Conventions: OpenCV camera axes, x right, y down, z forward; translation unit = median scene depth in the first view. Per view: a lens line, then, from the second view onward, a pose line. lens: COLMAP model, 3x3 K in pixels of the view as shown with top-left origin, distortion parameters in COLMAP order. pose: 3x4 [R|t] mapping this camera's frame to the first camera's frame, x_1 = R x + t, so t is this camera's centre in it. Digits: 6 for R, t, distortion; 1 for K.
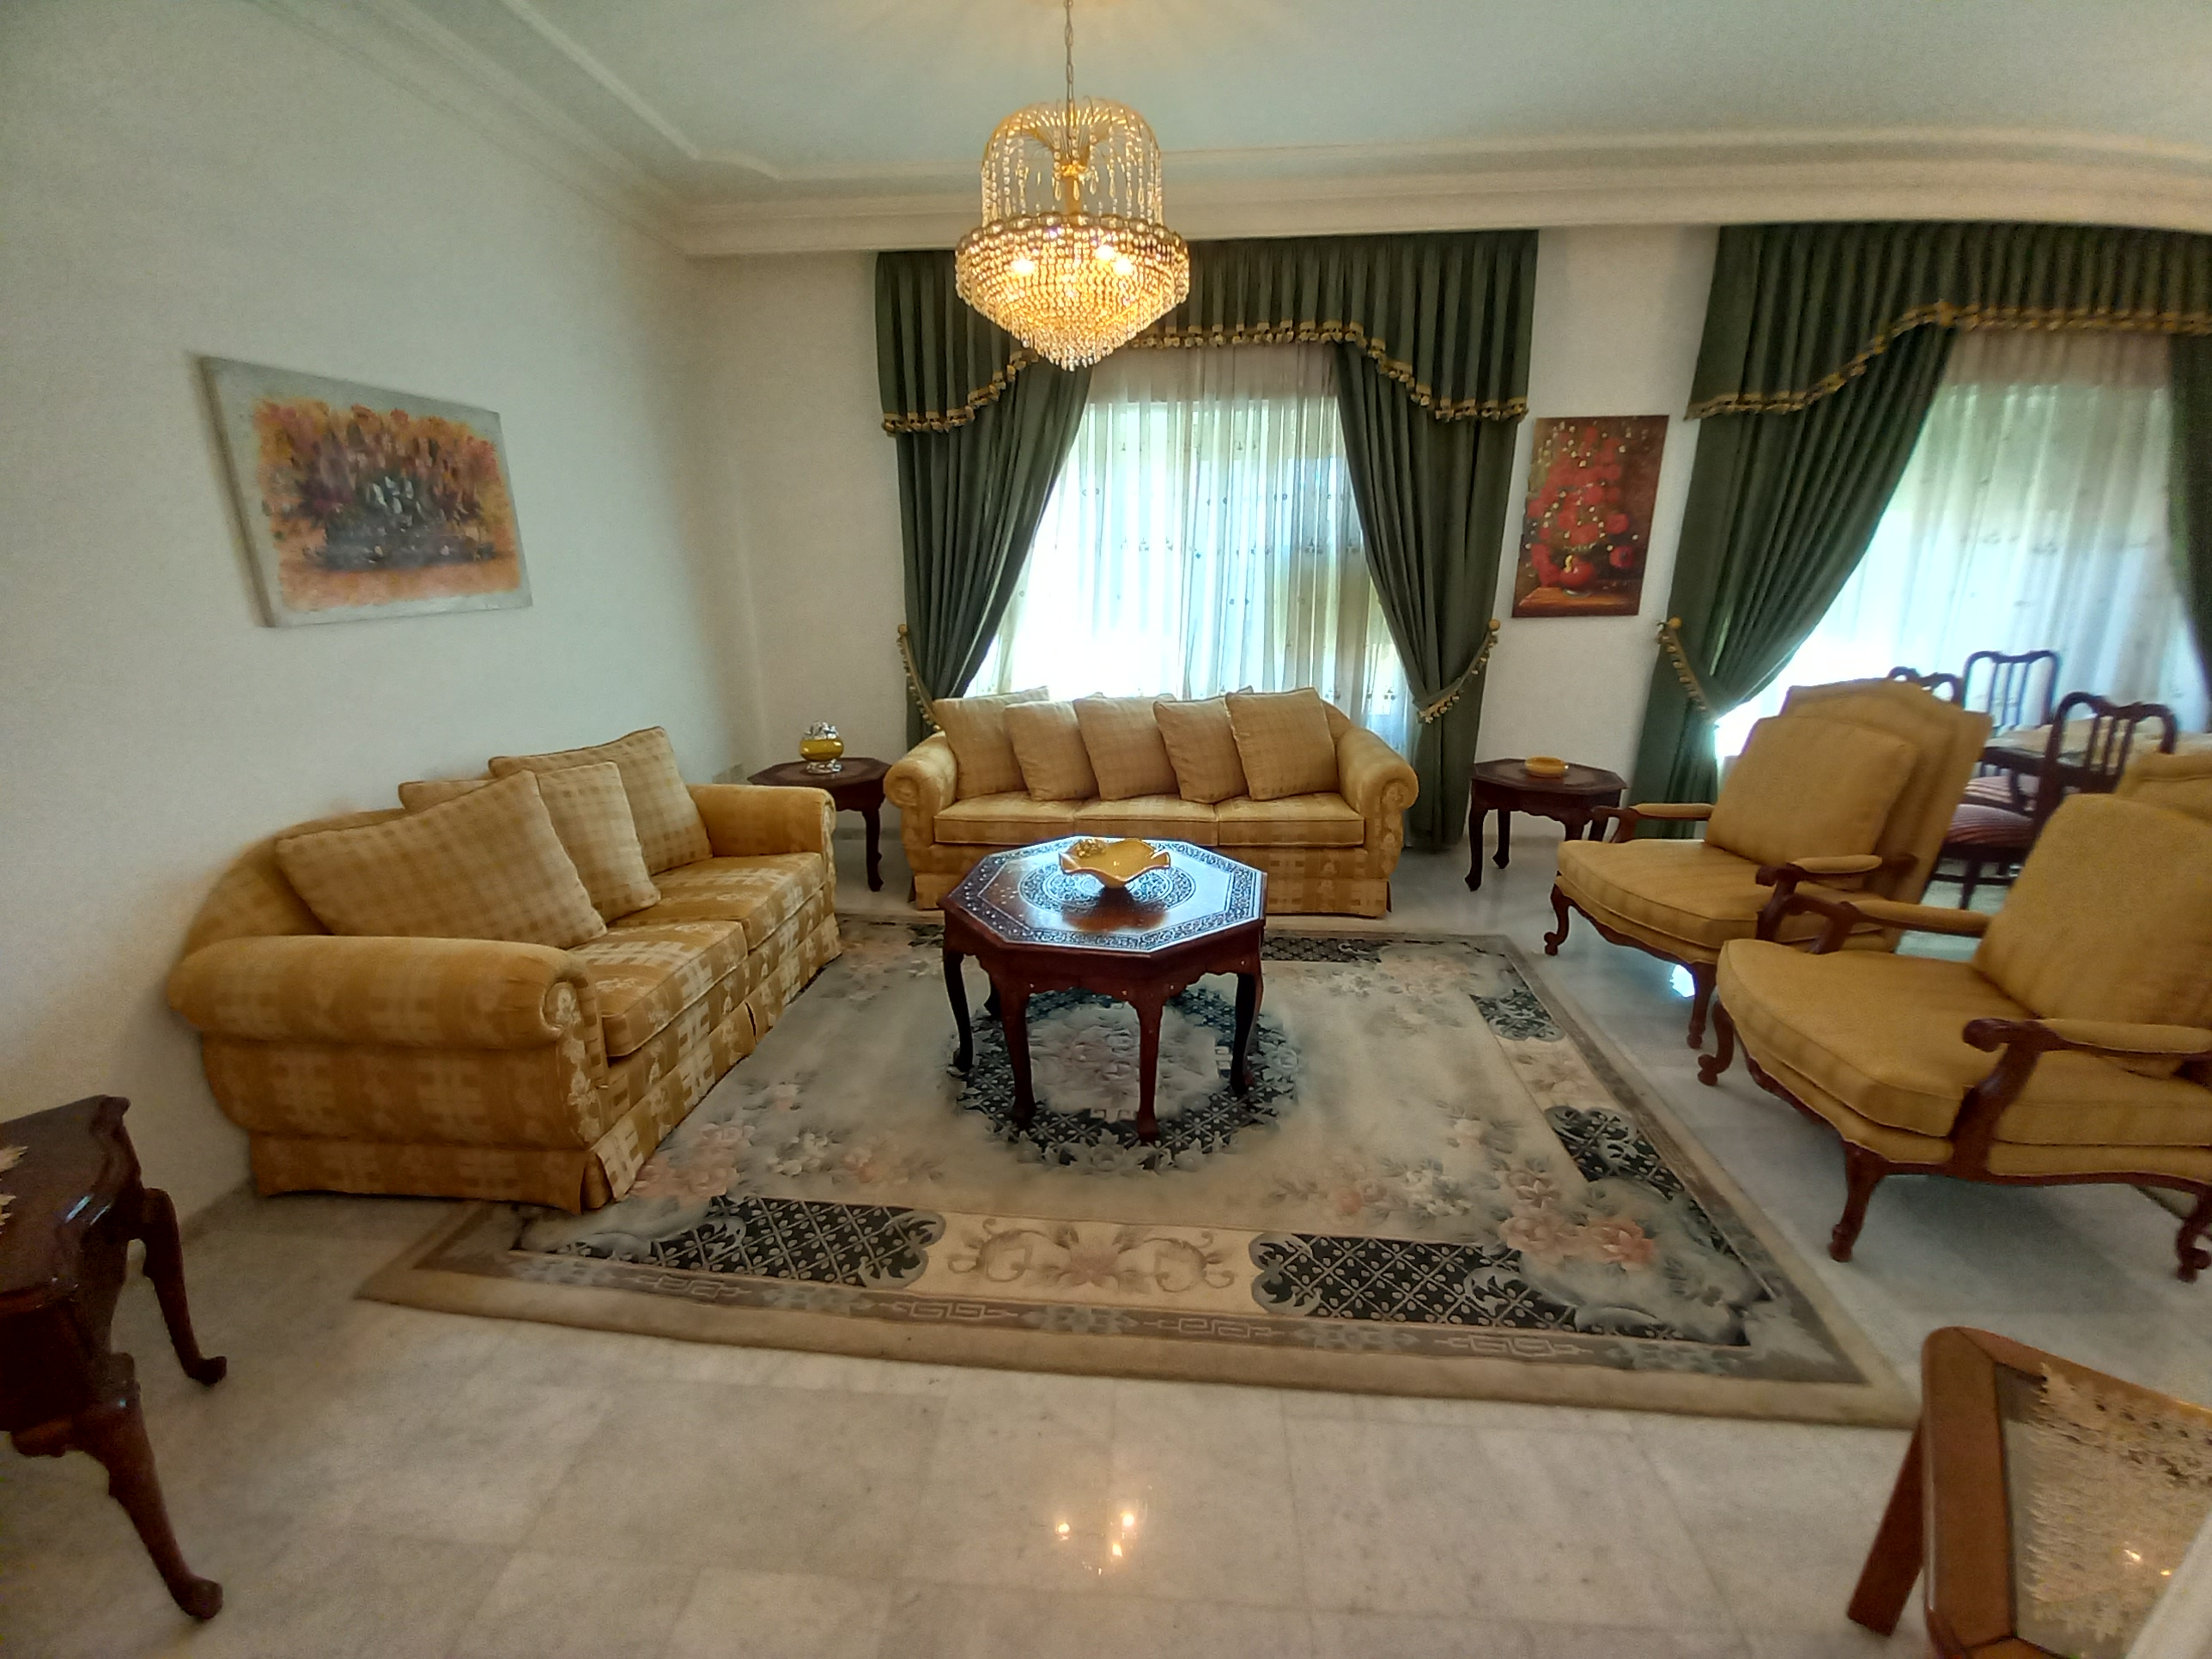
lens RADIAL K [[896.8, 0, 1106.0], [0, 896.8, 829.5], [0, 0, 1]] dist [0.034710, -0.017355]
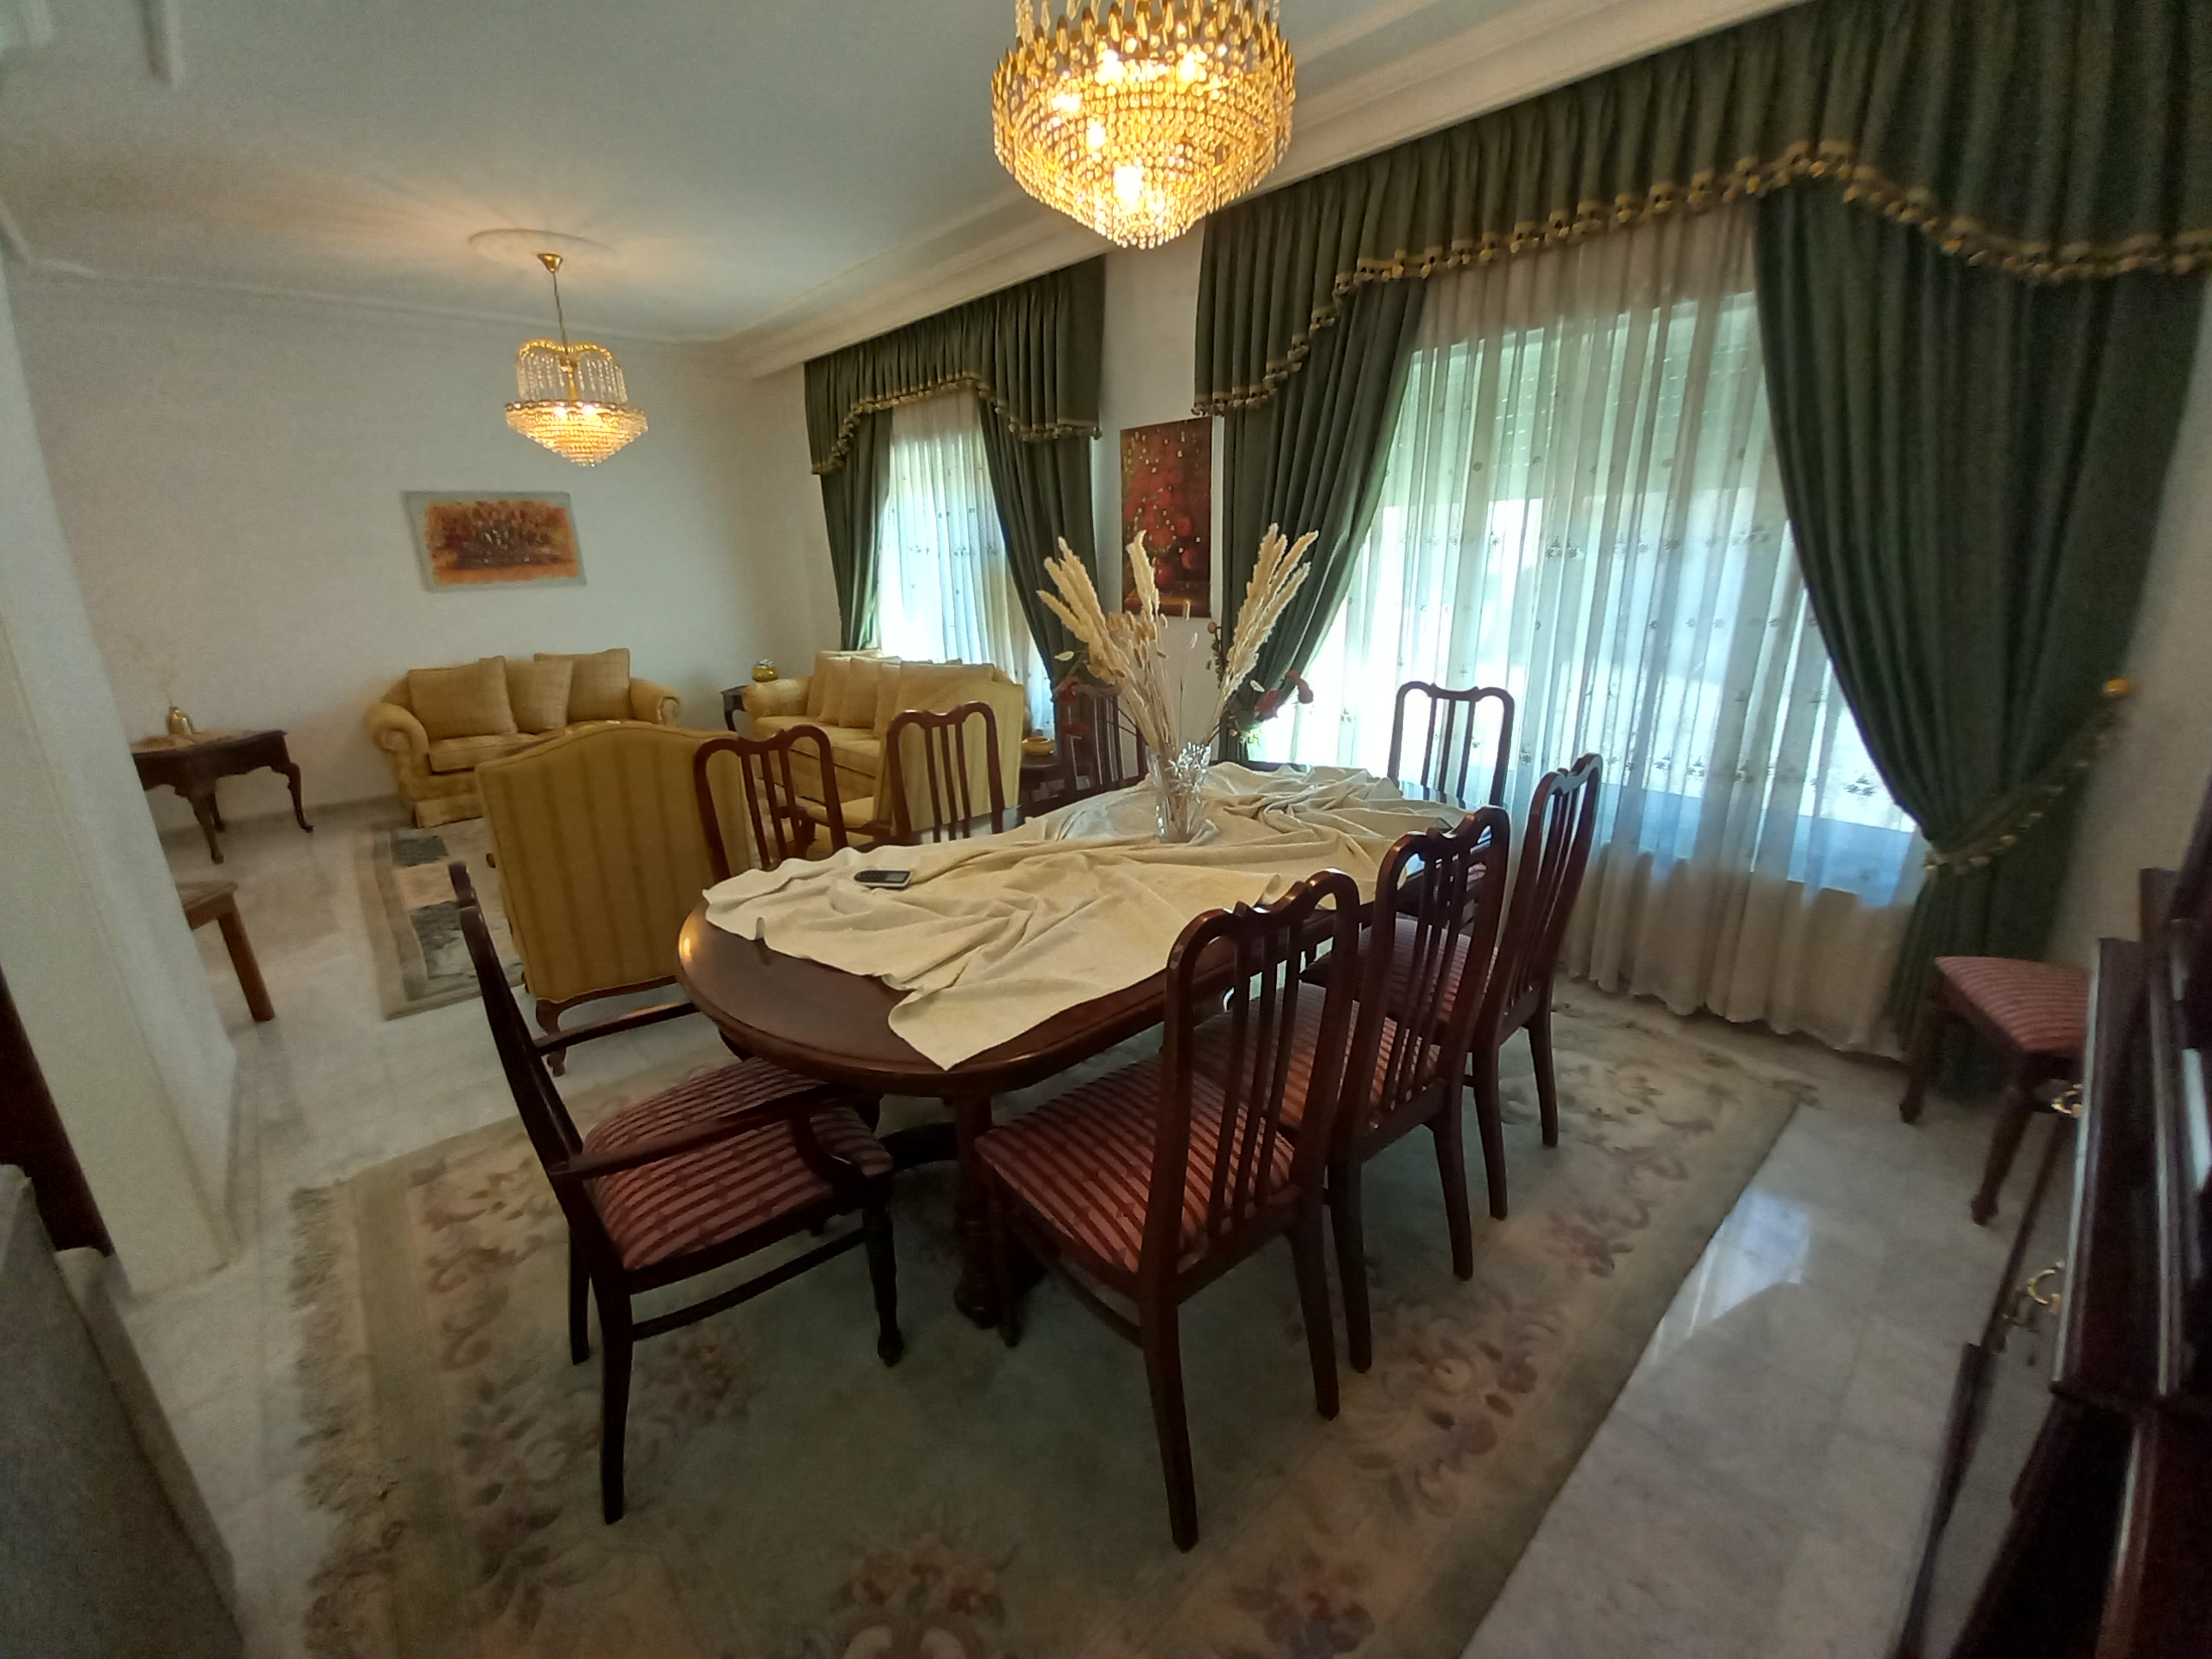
lens RADIAL K [[894.1, 0, 1106.0], [0, 894.1, 829.5], [0, 0, 1]] dist [0.060029, -0.000067]
pose [[0.707723, 0.207373, -0.675370, 1.405277], [-0.175791, 0.977575, 0.115953, -0.116248], [0.684270, 0.036662, 0.728306, 0.233336]]
